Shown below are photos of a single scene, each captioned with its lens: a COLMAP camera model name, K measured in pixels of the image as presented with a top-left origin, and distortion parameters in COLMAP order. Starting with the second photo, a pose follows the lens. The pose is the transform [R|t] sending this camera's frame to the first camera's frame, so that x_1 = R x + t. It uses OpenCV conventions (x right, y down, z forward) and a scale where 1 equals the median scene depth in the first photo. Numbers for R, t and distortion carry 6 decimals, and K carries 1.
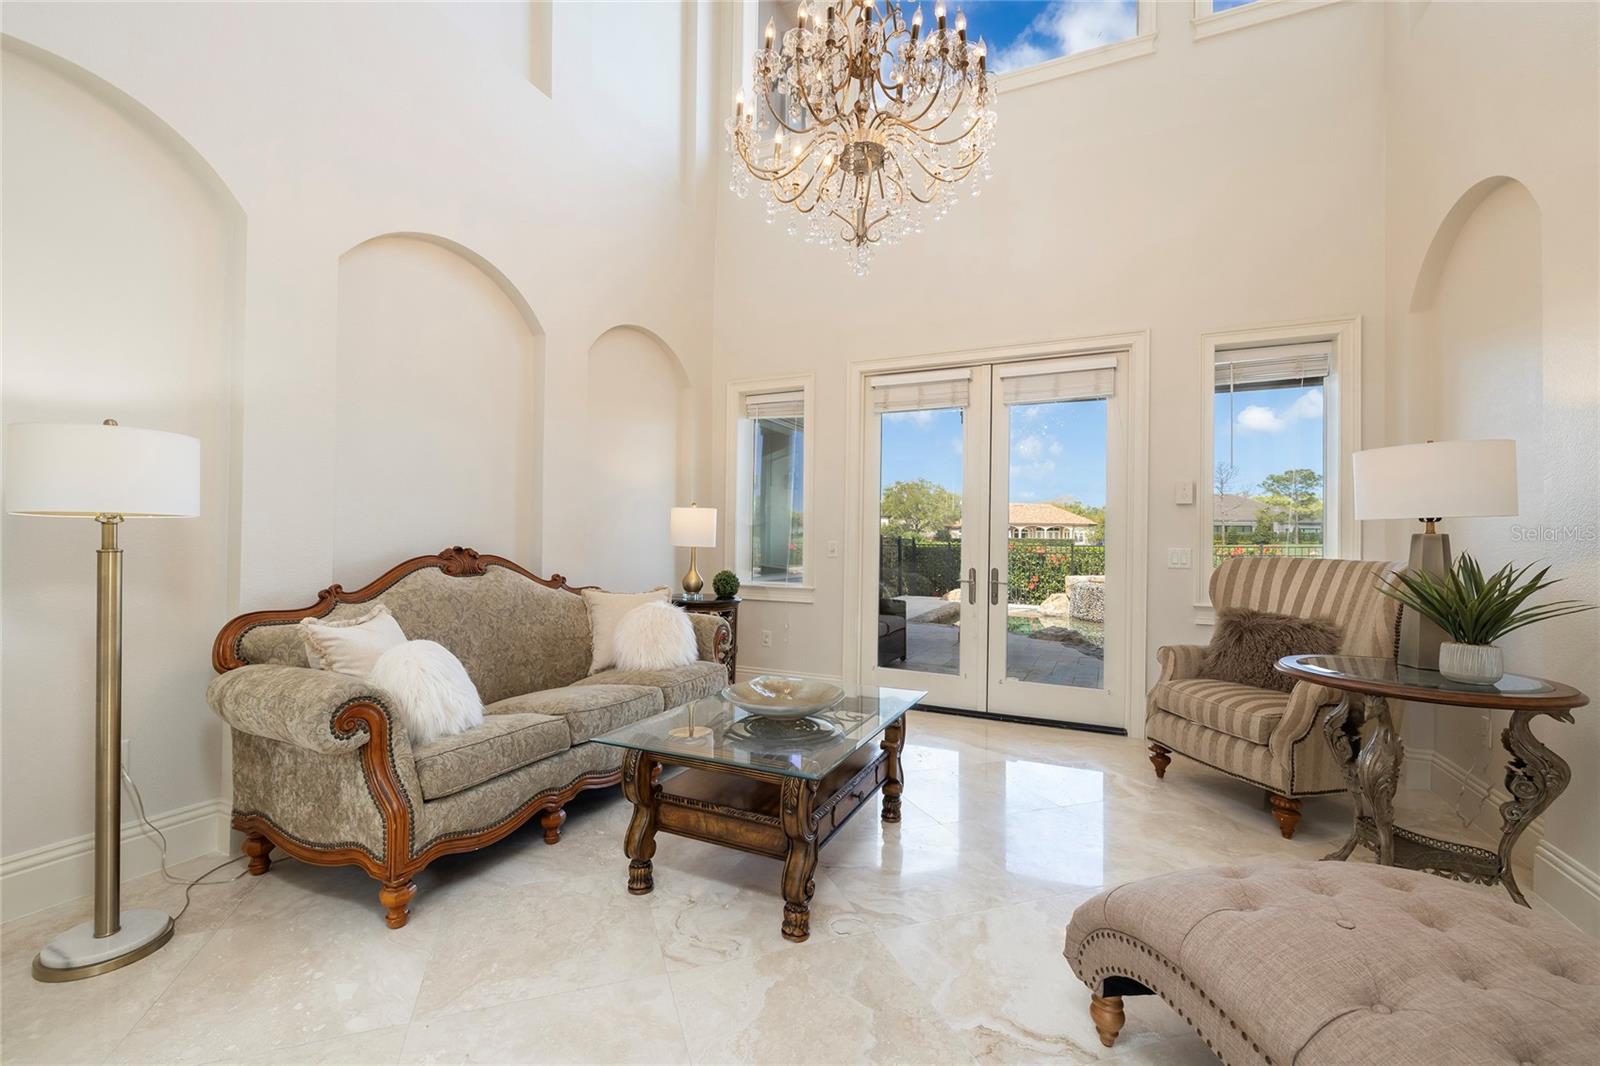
lens RADIAL K [[673.7, 0, 788.1], [0, 673.7, 533.2], [0, 0, 1]] dist [-0.001211, 0.000109]
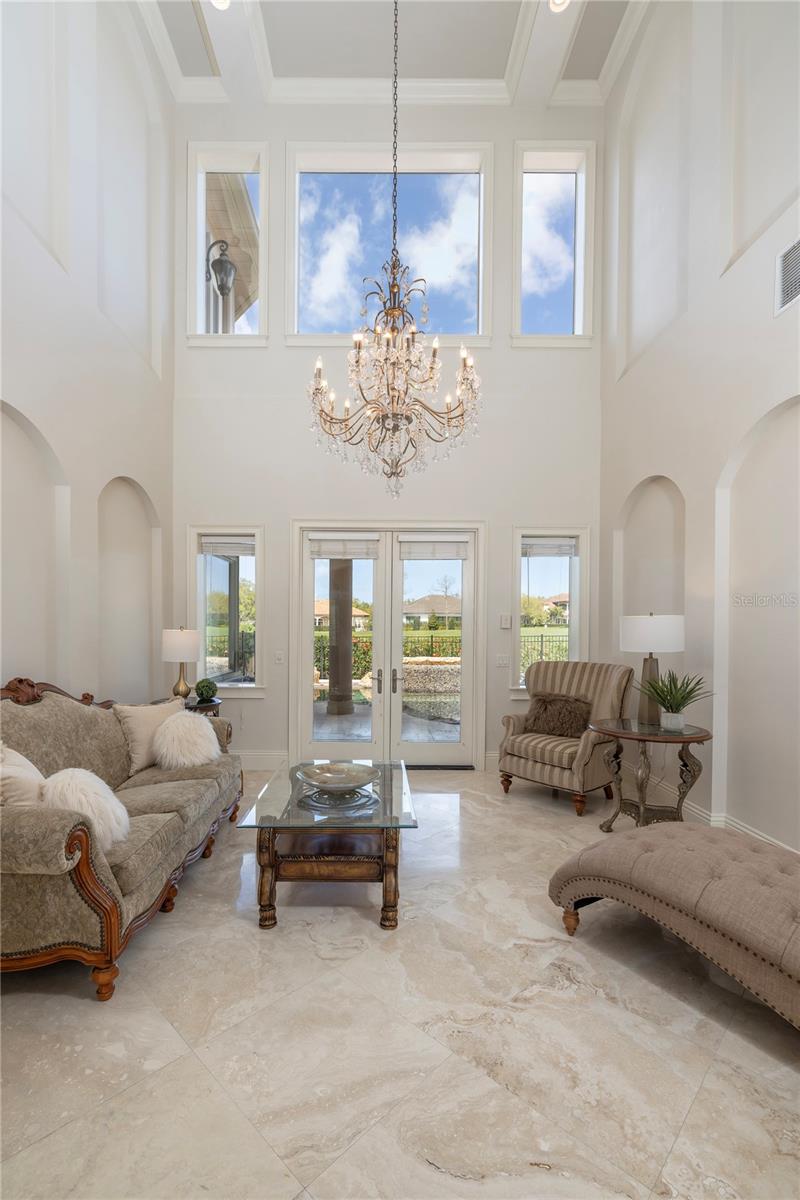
lens RADIAL K [[531.7, 0, 375.6], [0, 531.7, 637.4], [0, 0, 1]] dist [0.000099, 0.000038]
pose [[0.900764, -0.013932, 0.434086, -0.368900], [0.000176, 0.999497, 0.031715, -0.083655], [-0.434310, -0.028492, 0.900313, -0.066529]]
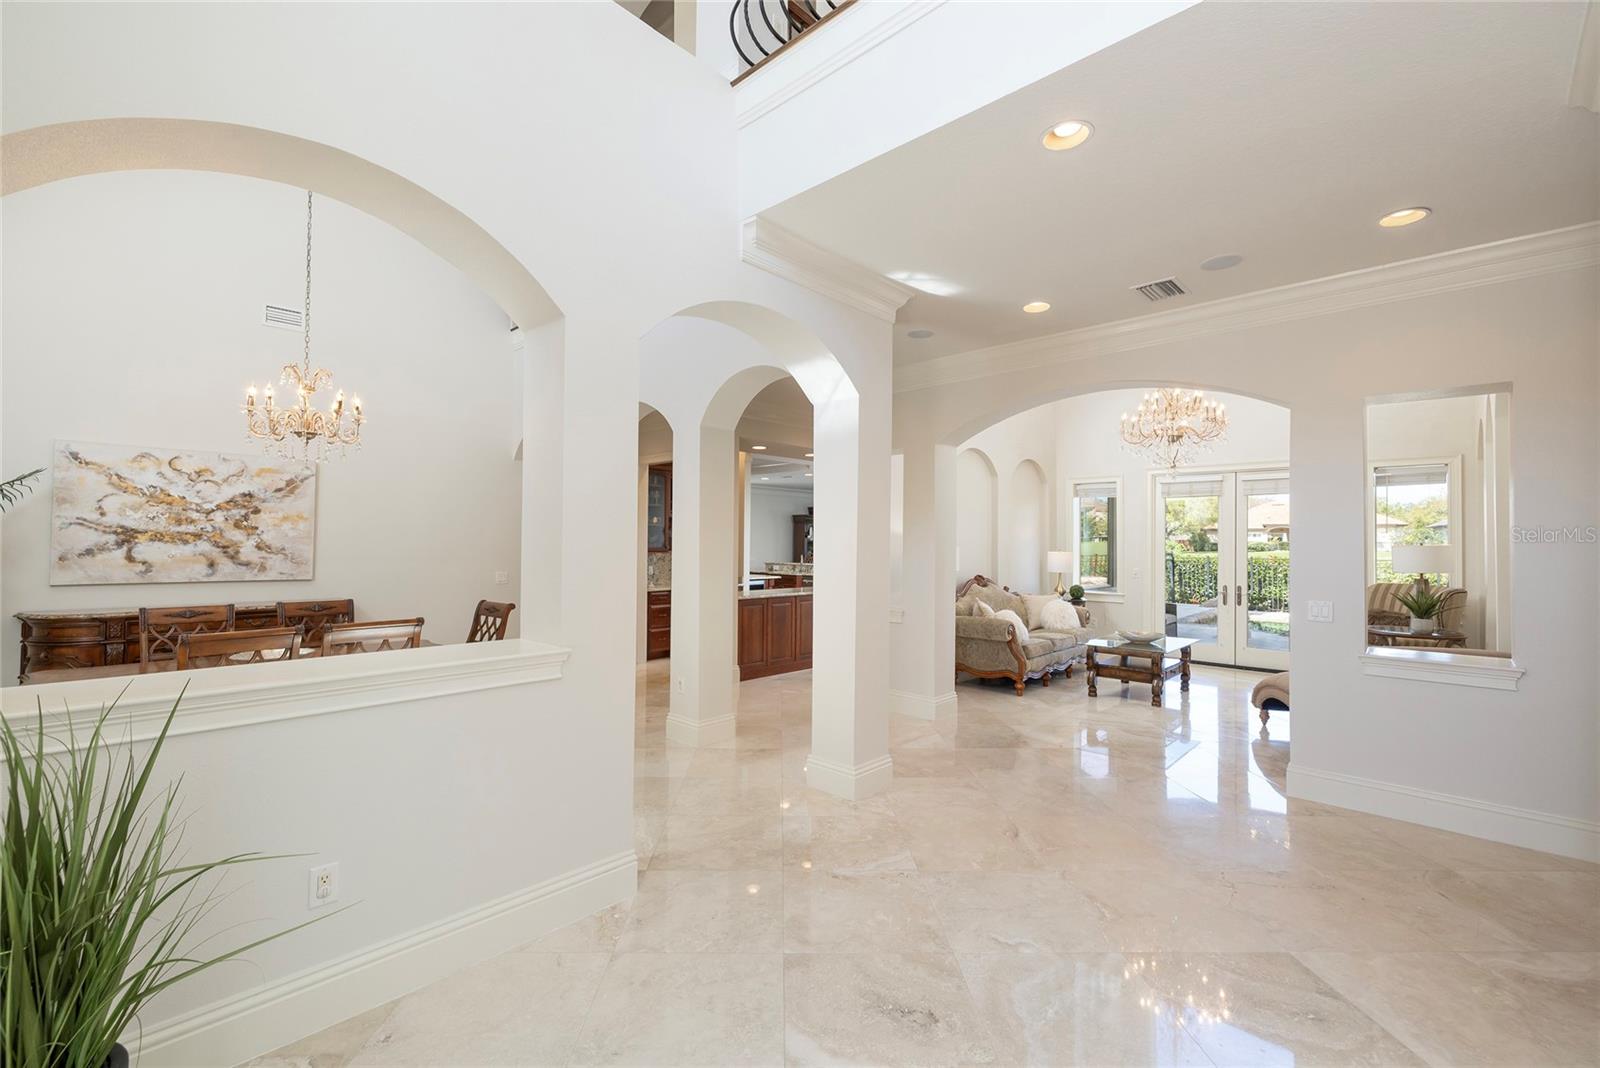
lens RADIAL K [[676.8, 0, 790.0], [0, 676.8, 531.5], [0, 0, 1]] dist [0.000941, 0.000040]
pose [[0.950832, -0.008446, -0.309592, -0.415735], [0.006274, 0.999948, -0.008013, -0.130474], [0.309644, 0.005676, 0.950836, -1.662140]]
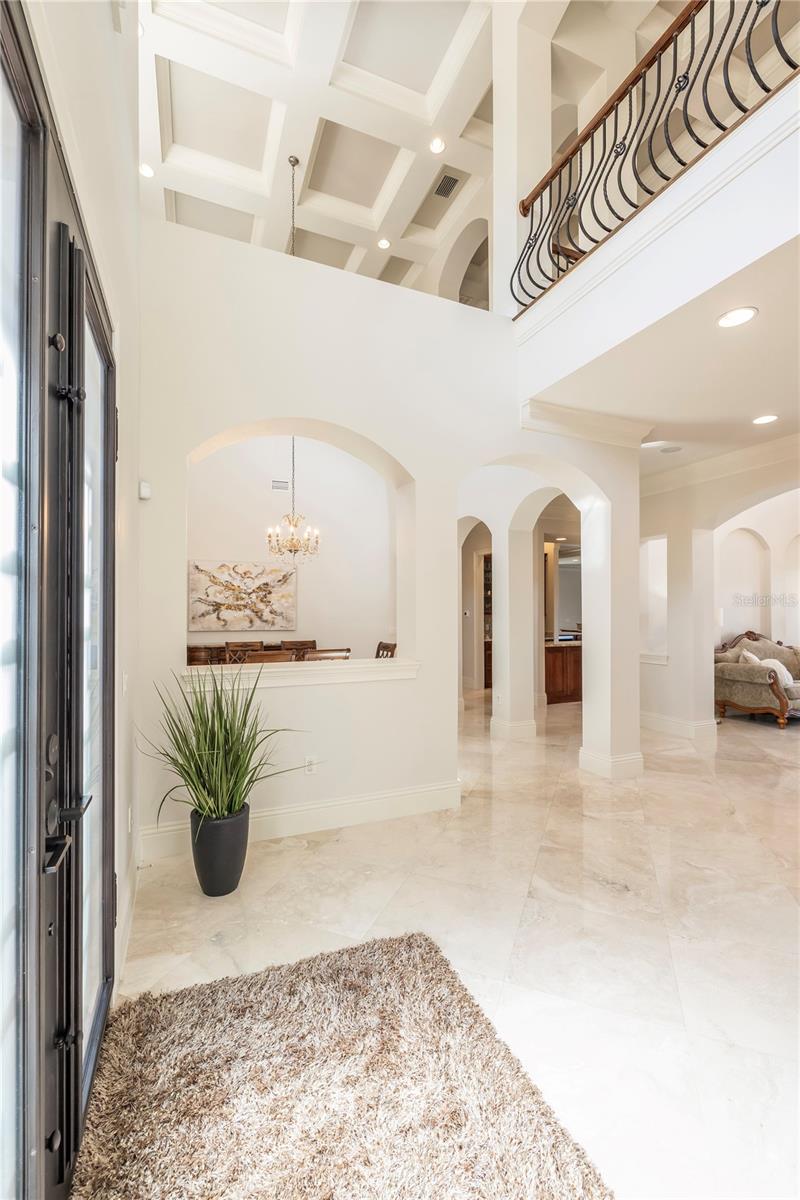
lens RADIAL K [[505.2, 0, 395.4], [0, 505.2, 601.6], [0, 0, 1]] dist [-0.001211, 0.000109]
pose [[0.750077, -0.024260, -0.660905, -0.205276], [0.018844, 0.999705, -0.015310, -0.113759], [0.661082, -0.000970, 0.750313, -1.857497]]
